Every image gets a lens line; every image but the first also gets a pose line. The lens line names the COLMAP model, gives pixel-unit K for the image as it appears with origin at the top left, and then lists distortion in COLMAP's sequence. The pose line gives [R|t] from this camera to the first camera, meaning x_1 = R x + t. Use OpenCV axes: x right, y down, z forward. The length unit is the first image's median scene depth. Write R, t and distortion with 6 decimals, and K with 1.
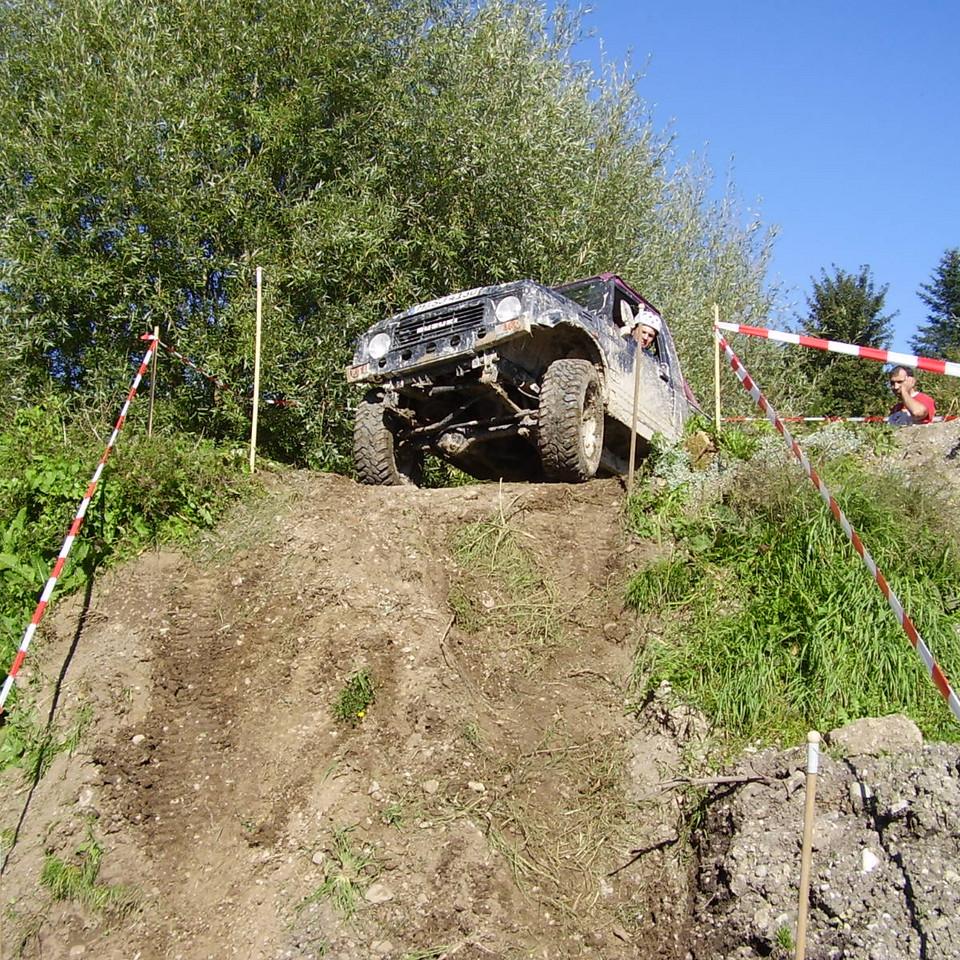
lens RADIAL K [[1574.9, 0, 480.0], [0, 1574.9, 480.0], [0, 0, 1]] dist [-0.180001, 0.019332]
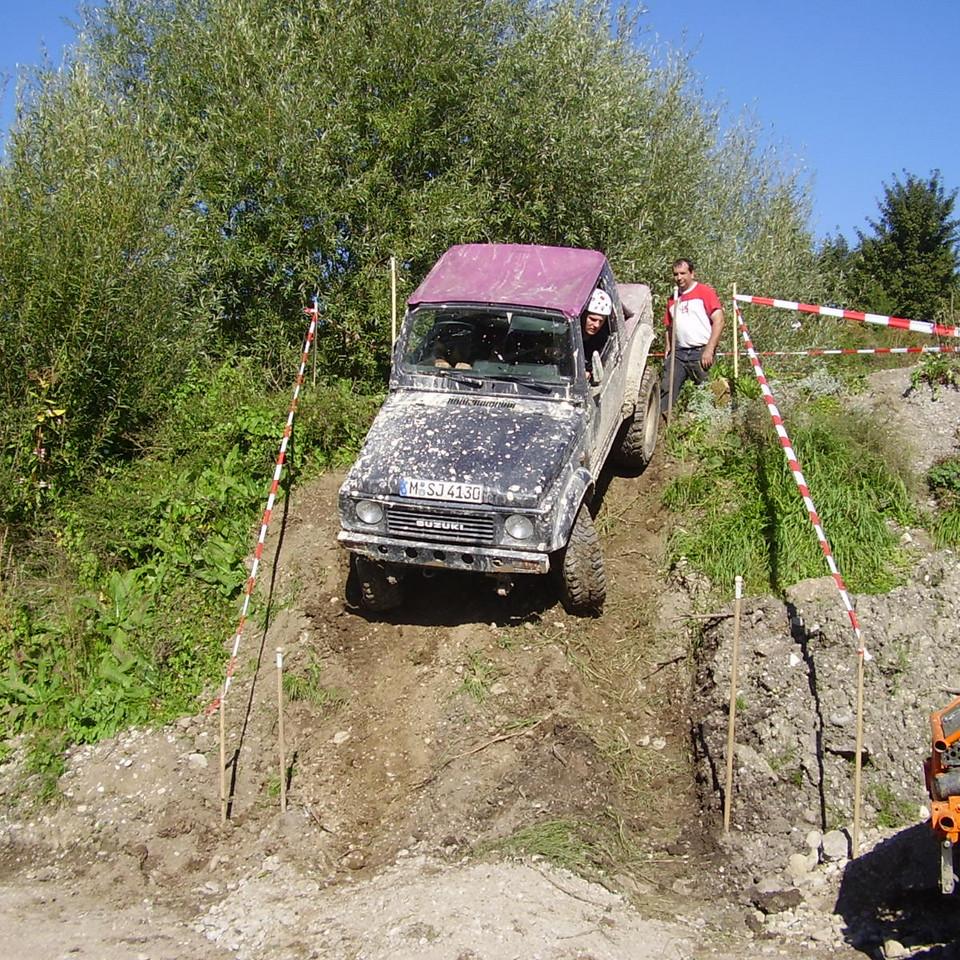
lens RADIAL K [[1574.9, 0, 480.0], [0, 1574.9, 480.0], [0, 0, 1]] dist [-0.180001, 0.019332]
pose [[0.998440, -0.012736, -0.054363, 0.005203], [0.016202, 0.997831, 0.063809, -0.042063], [0.053433, -0.064590, 0.996480, -0.476223]]
